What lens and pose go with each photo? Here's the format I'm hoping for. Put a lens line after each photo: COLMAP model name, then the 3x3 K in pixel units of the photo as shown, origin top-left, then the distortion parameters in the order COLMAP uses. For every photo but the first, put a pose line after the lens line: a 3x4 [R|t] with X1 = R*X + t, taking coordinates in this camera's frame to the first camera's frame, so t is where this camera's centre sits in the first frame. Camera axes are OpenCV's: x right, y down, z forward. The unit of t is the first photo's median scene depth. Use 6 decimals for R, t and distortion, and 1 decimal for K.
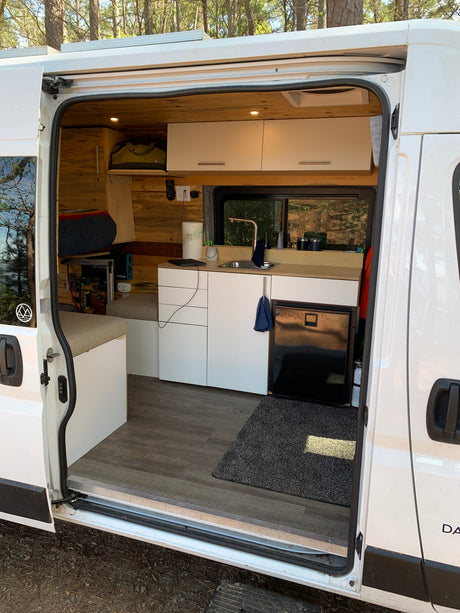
lens RADIAL K [[470.6, 0, 229.3], [0, 470.6, 311.0], [0, 0, 1]] dist [-0.005298, -0.000377]
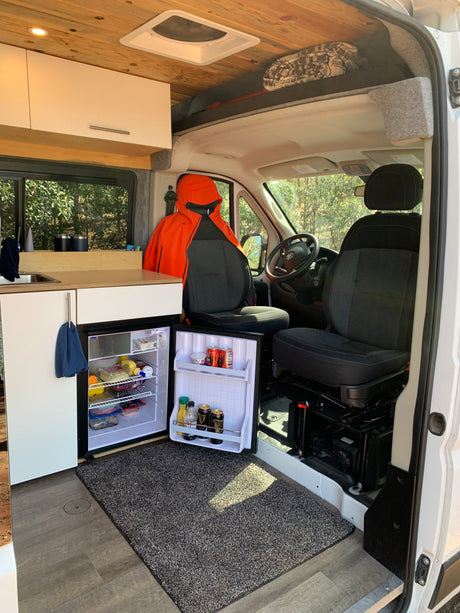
lens RADIAL K [[470.6, 0, 230.6], [0, 470.6, 303.6], [0, 0, 1]] dist [-0.005298, -0.000377]
pose [[0.551333, -0.144551, 0.821667, -0.339896], [0.155096, 0.985466, 0.069299, -0.067752], [-0.819742, 0.089230, 0.565739, 0.438797]]
